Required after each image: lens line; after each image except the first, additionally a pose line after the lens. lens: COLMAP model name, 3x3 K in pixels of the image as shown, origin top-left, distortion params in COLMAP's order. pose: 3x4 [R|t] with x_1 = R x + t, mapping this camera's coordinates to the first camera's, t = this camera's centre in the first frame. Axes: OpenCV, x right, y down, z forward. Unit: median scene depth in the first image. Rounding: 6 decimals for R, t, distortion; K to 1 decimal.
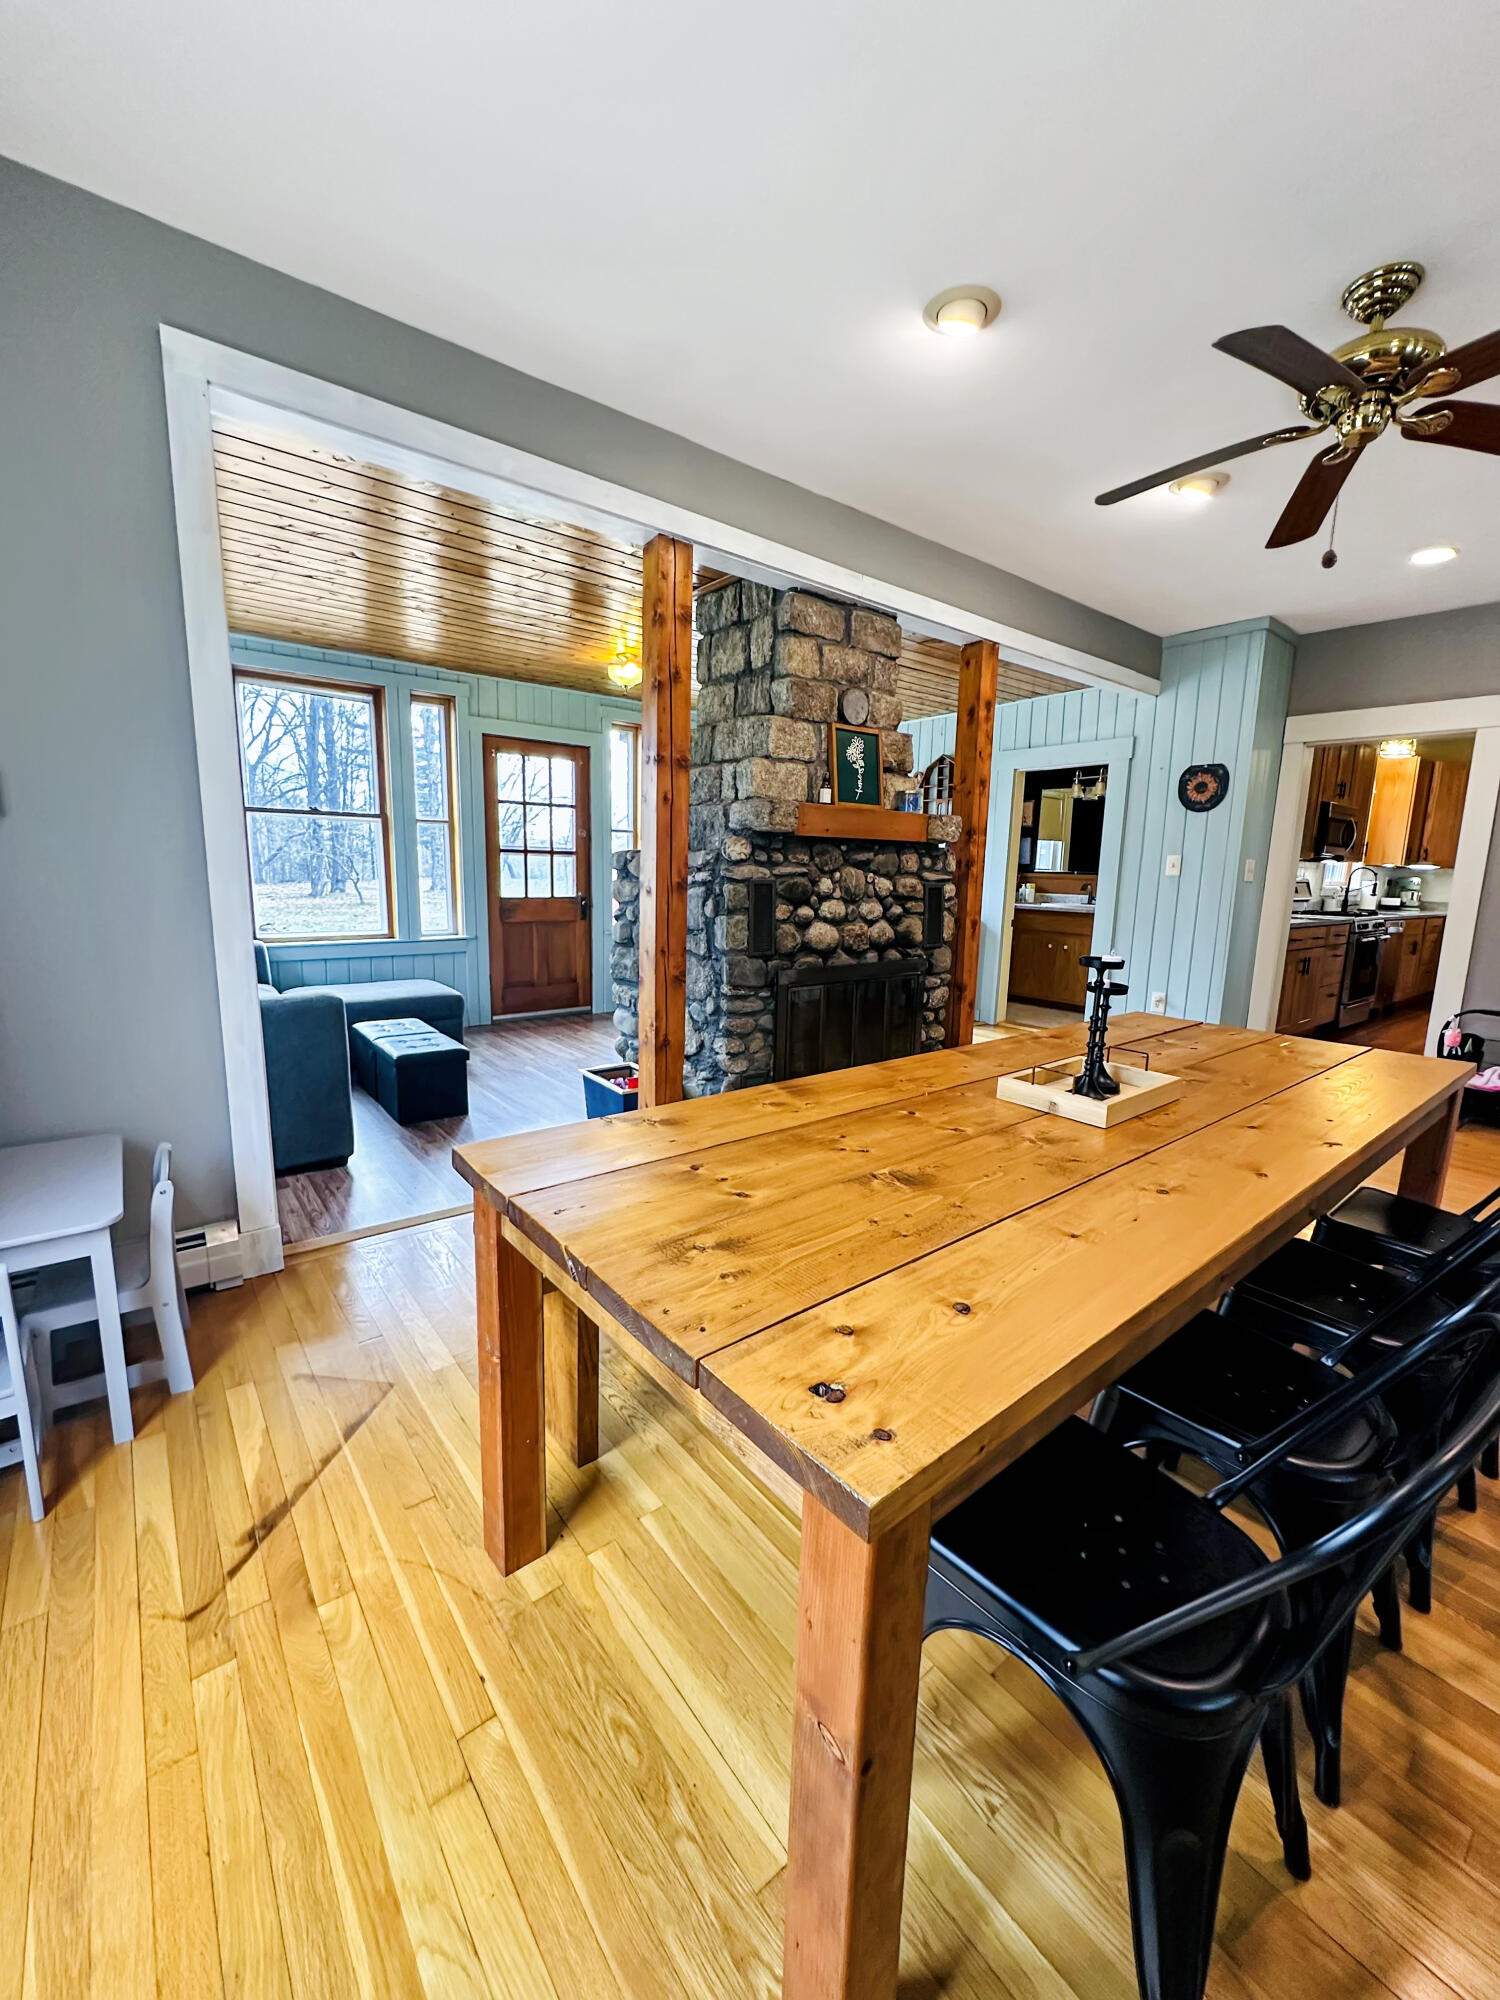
lens RADIAL K [[789.2, 0, 754.7], [0, 789.2, 1001.9], [0, 0, 1]] dist [-0.004017, 0.000696]
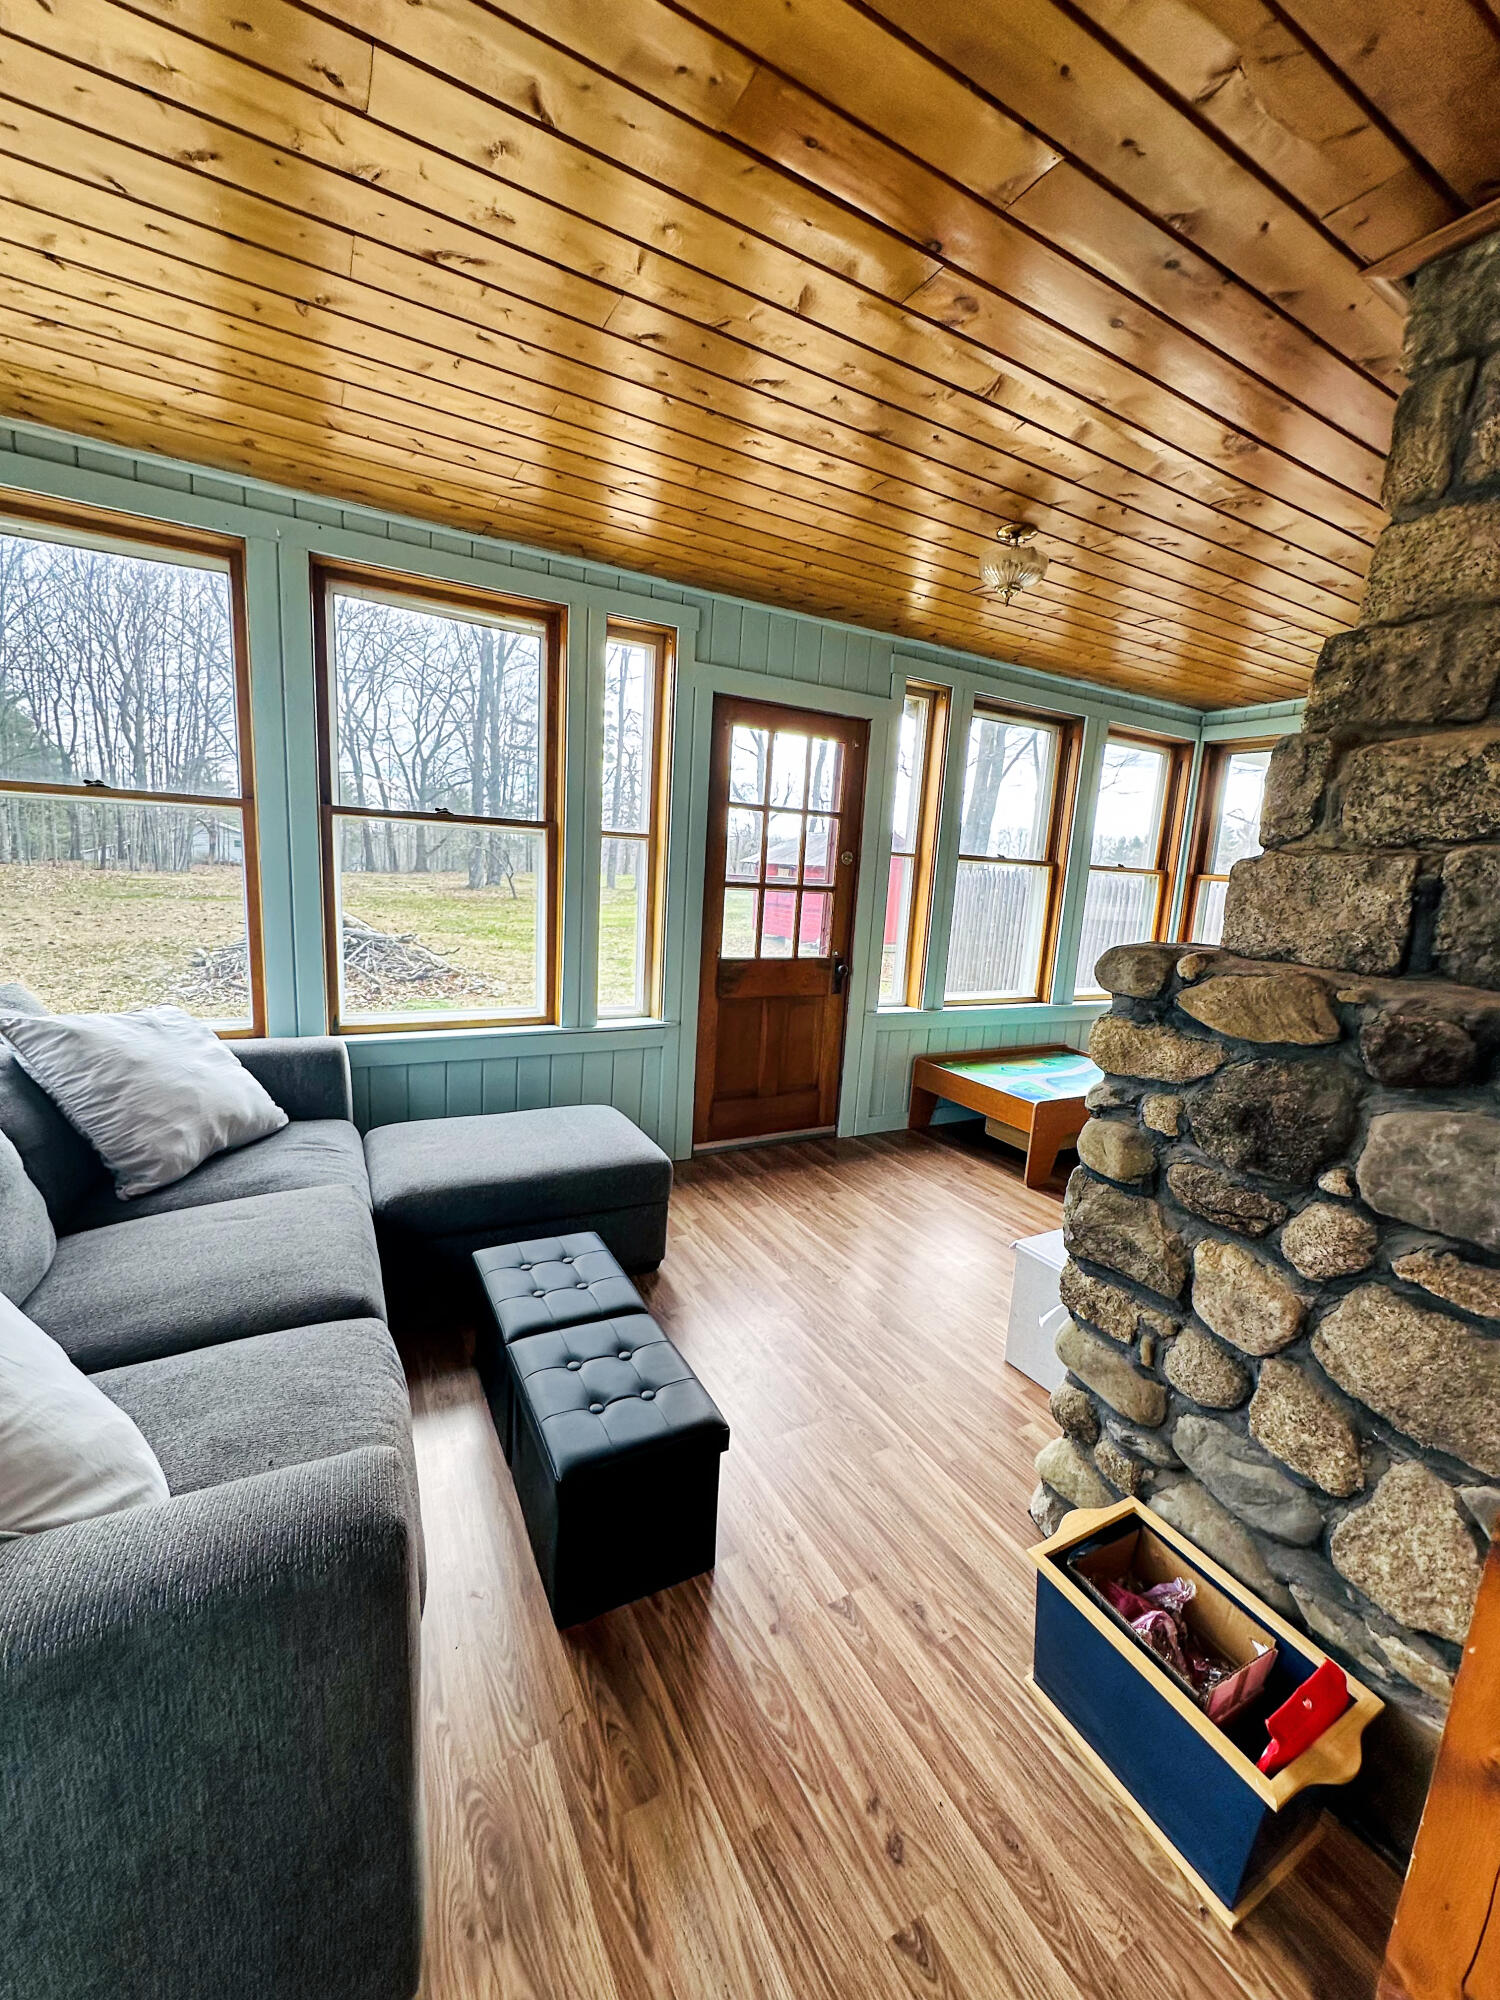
lens RADIAL K [[789.2, 0, 751.9], [0, 789.2, 1002.2], [0, 0, 1]] dist [-0.004017, 0.000696]
pose [[0.984727, 0.063817, -0.161987, -0.290540], [-0.064015, 0.997941, 0.004002, -0.153427], [0.161909, 0.006429, 0.986785, 0.585618]]
